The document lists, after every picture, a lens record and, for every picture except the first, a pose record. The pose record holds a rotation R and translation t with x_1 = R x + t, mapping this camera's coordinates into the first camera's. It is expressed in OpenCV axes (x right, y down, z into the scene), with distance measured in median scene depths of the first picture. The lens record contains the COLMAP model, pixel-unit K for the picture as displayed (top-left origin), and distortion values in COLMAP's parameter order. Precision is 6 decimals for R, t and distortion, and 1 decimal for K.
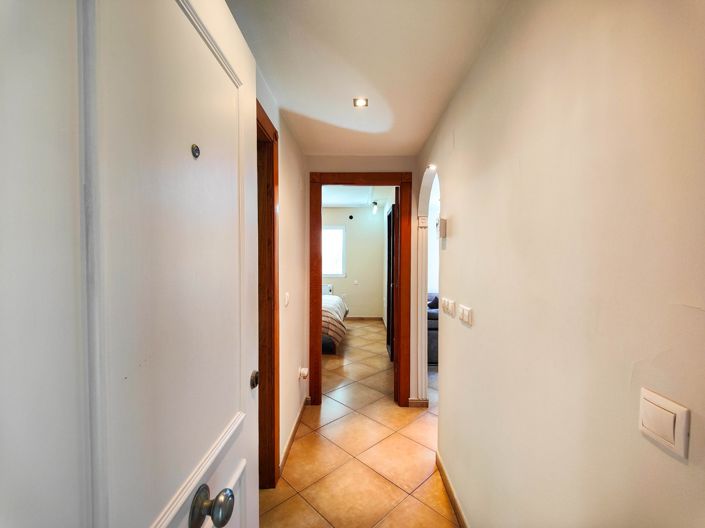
lens RADIAL K [[308.6, 0, 357.7], [0, 308.6, 267.2], [0, 0, 1]] dist [0.023558, -0.021065]
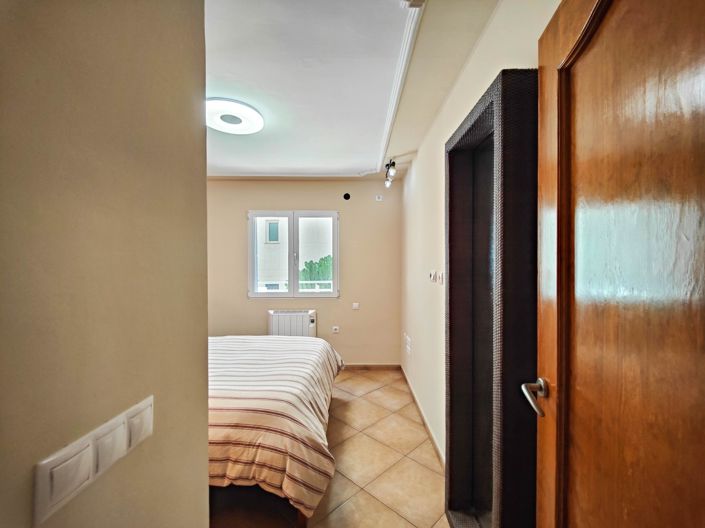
lens RADIAL K [[308.6, 0, 357.7], [0, 308.6, 267.2], [0, 0, 1]] dist [0.023558, -0.021065]
pose [[0.999930, -0.005845, 0.010332, -0.008174], [0.006055, 0.999774, -0.020391, -0.013600], [-0.010211, 0.020452, 0.999739, 0.415820]]
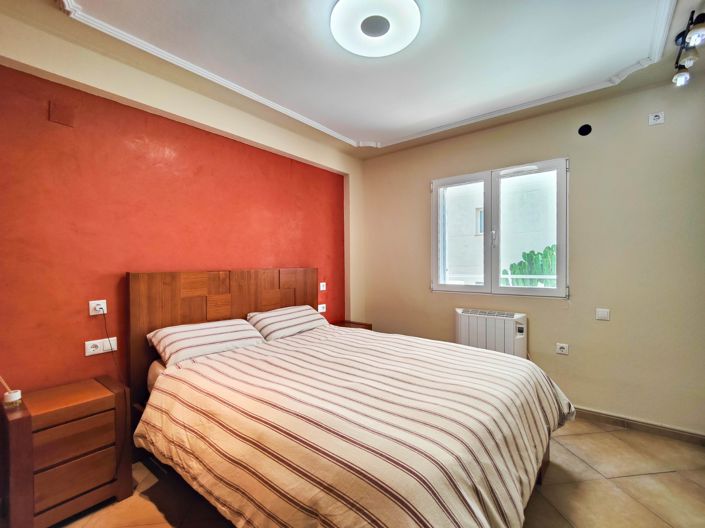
lens RADIAL K [[318.7, 0, 354.9], [0, 318.7, 269.4], [0, 0, 1]] dist [0.000613, -0.004573]
pose [[0.782111, -0.002104, -0.623136, -0.000964], [-0.008955, 0.999853, -0.014615, 0.007322], [0.623075, 0.017011, 0.781977, 0.559679]]
